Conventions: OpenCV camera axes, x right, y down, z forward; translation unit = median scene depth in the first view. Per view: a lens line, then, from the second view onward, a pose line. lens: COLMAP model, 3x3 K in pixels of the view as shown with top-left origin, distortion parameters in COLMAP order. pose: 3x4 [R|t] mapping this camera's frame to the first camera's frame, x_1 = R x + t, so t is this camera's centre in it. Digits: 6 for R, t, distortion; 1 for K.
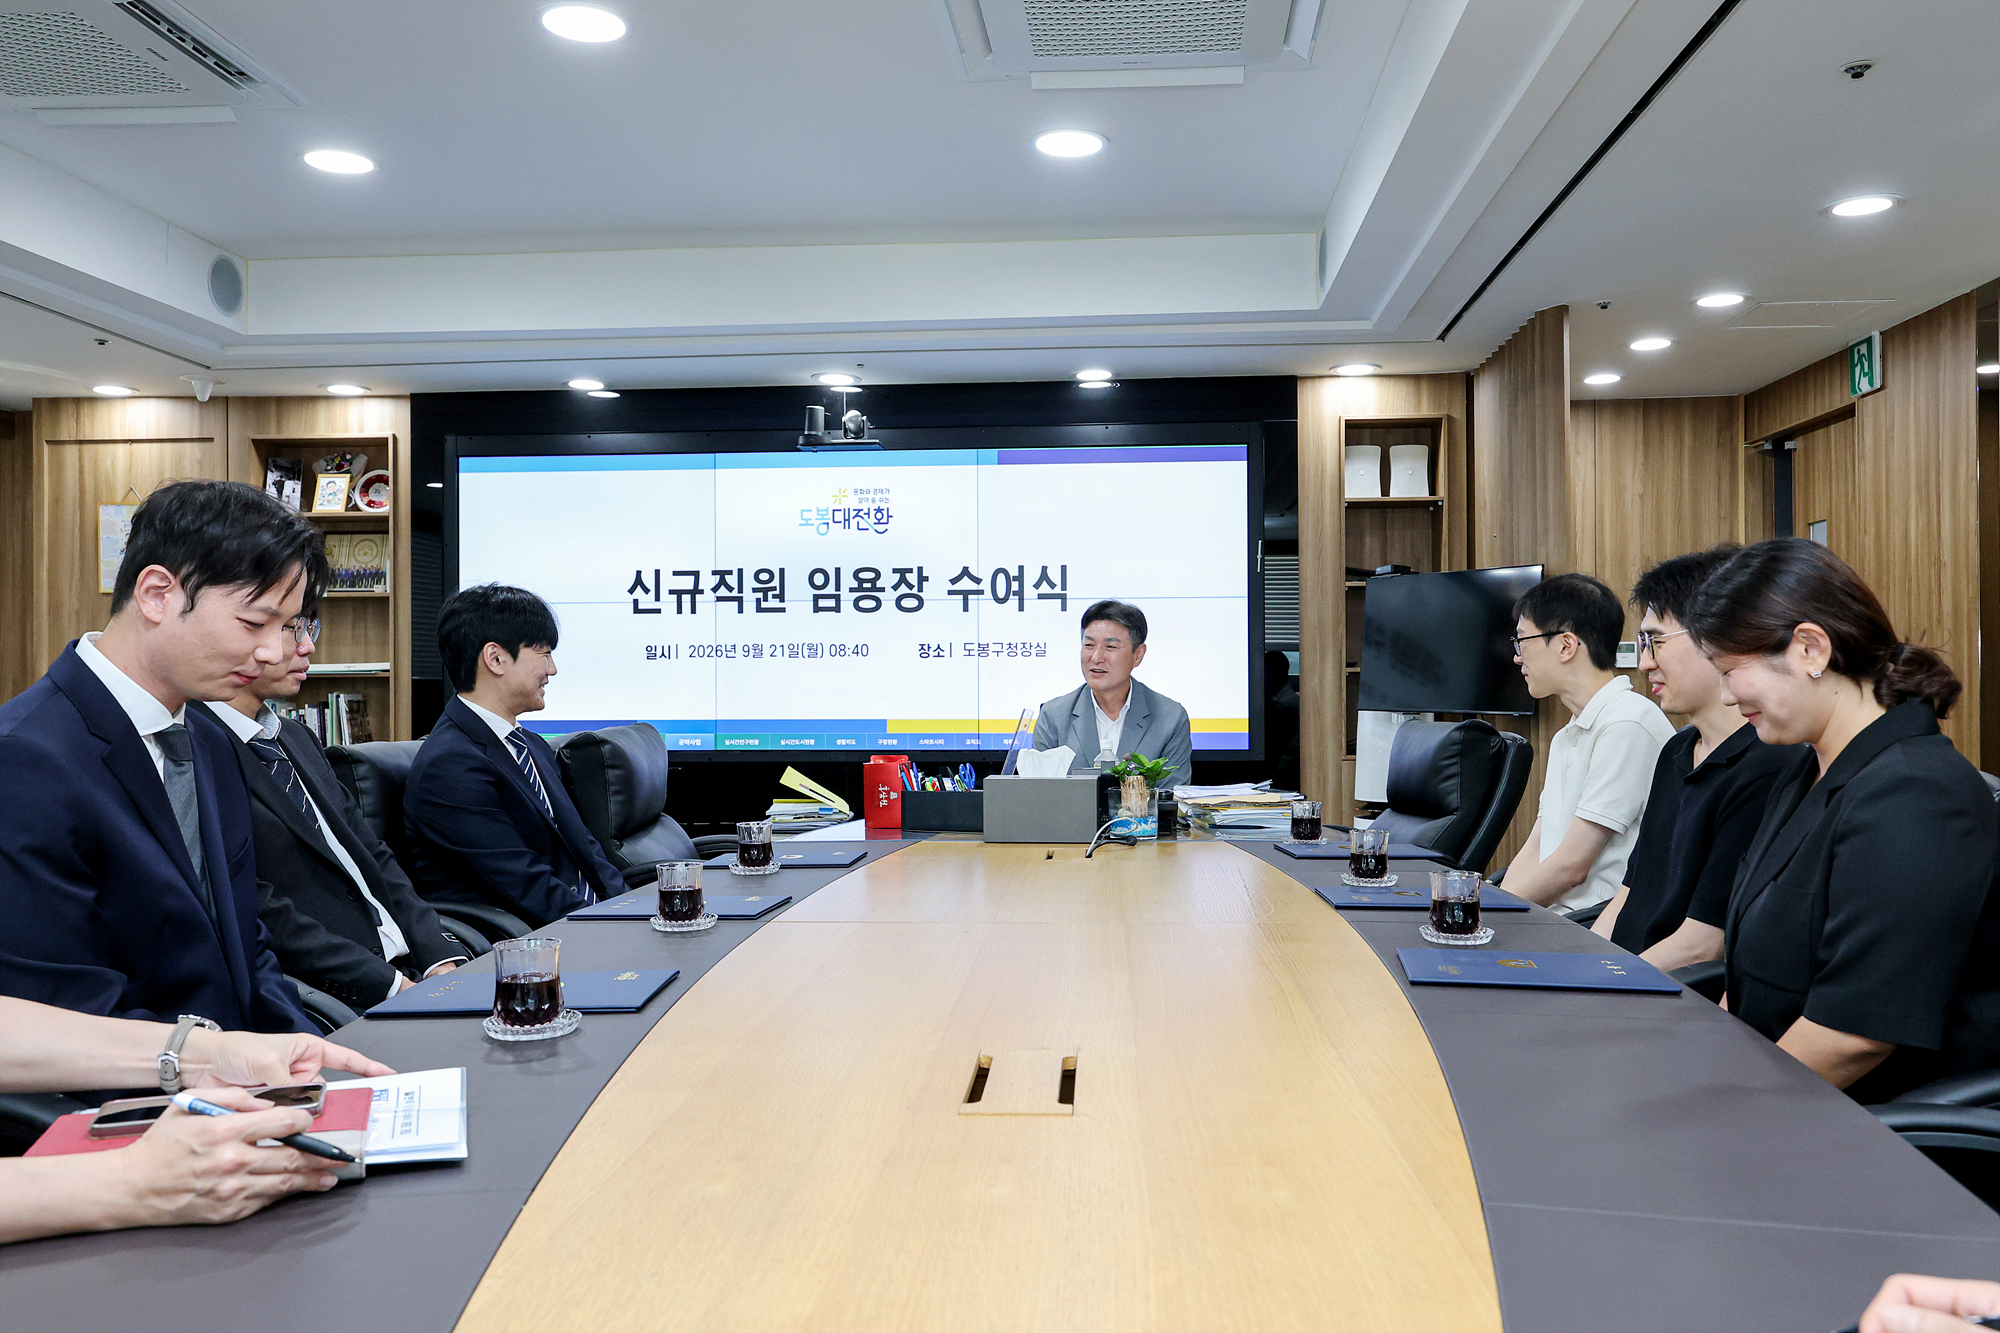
lens RADIAL K [[1685.9, 0, 996.0], [0, 1685.9, 666.3], [0, 0, 1]] dist [0.004183, -0.001993]
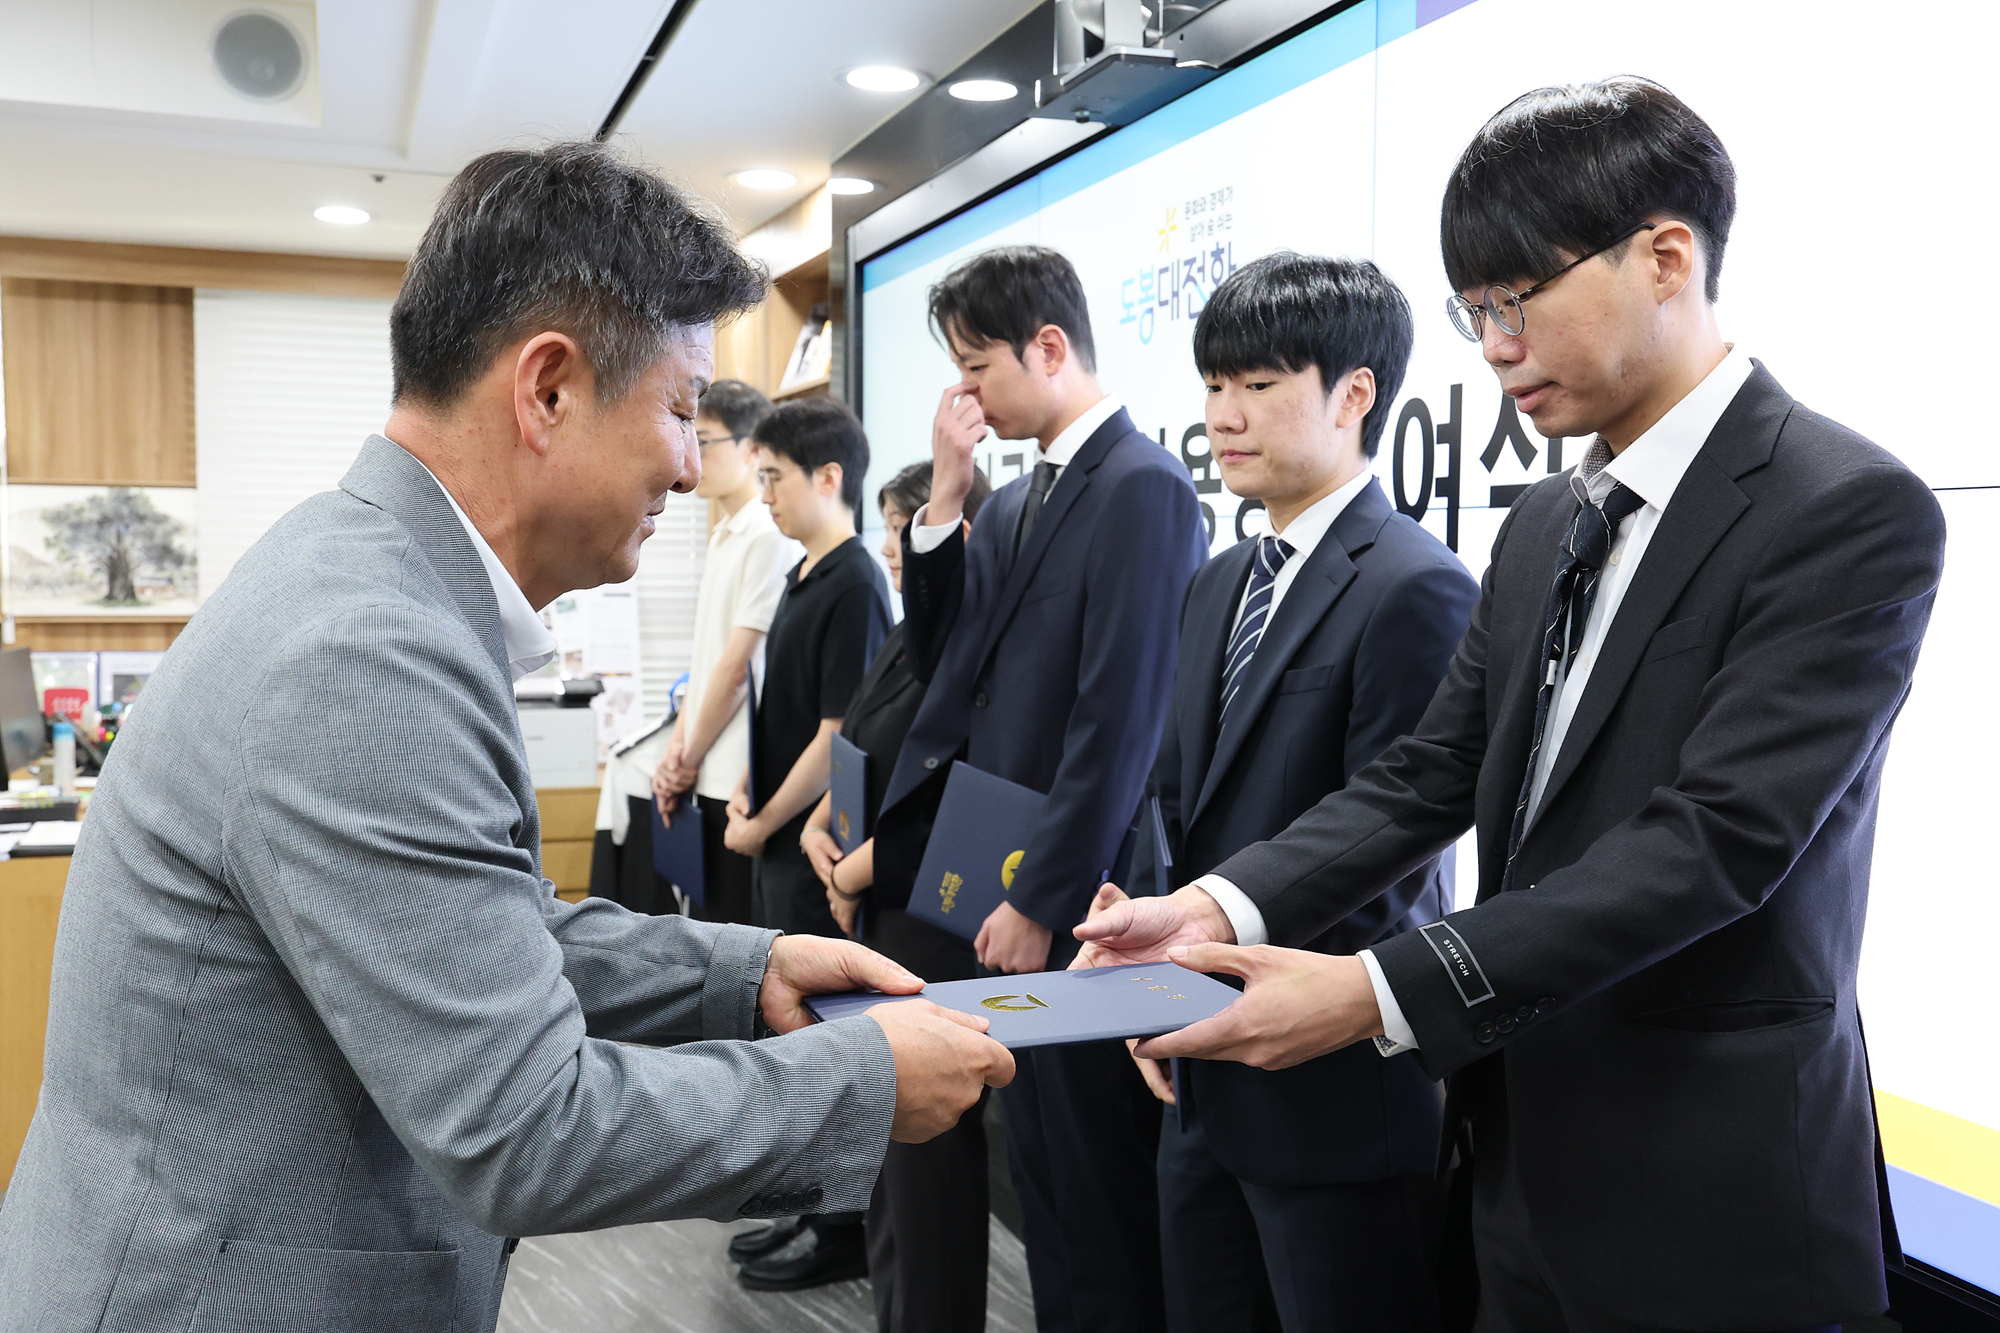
lens RADIAL K [[1802.6, 0, 966.6], [0, 1802.6, 668.2], [0, 0, 1]] dist [0.006459, 0.027732]
pose [[0.410604, 0.065037, -0.909492, 0.248006], [-0.003191, 0.997549, 0.069893, -0.033745], [0.911808, -0.025796, 0.409805, 0.796091]]
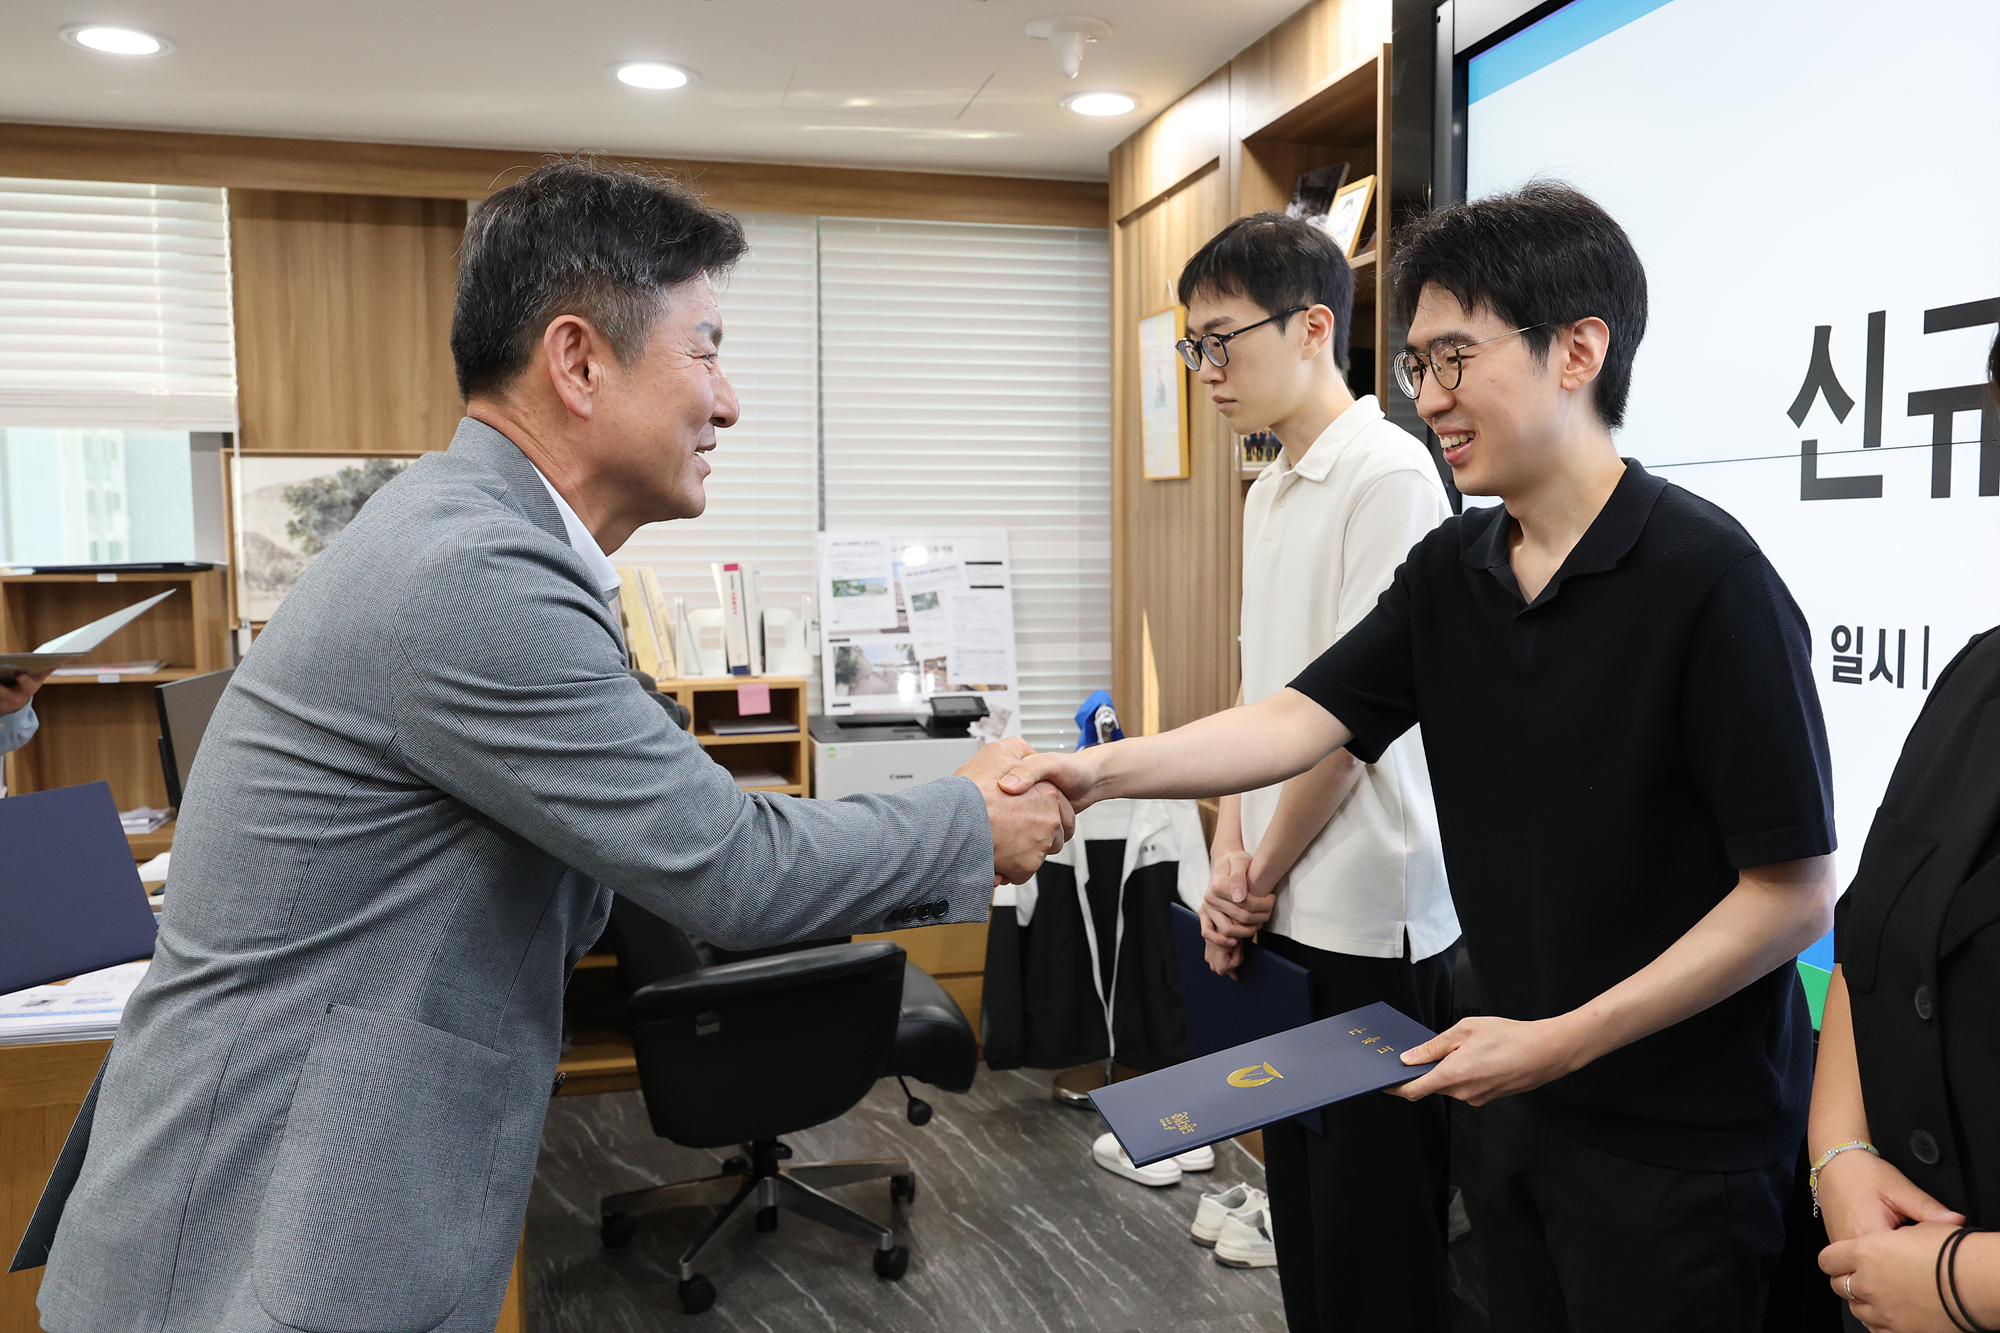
lens RADIAL K [[1685.9, 0, 1042.4], [0, 1685.9, 677.1], [0, 0, 1]] dist [0.004183, -0.001993]
pose [[0.324267, 0.076801, -0.942843, -0.007637], [0.010087, 0.996361, 0.084630, -0.027394], [0.945912, -0.036953, 0.322312, 0.811323]]
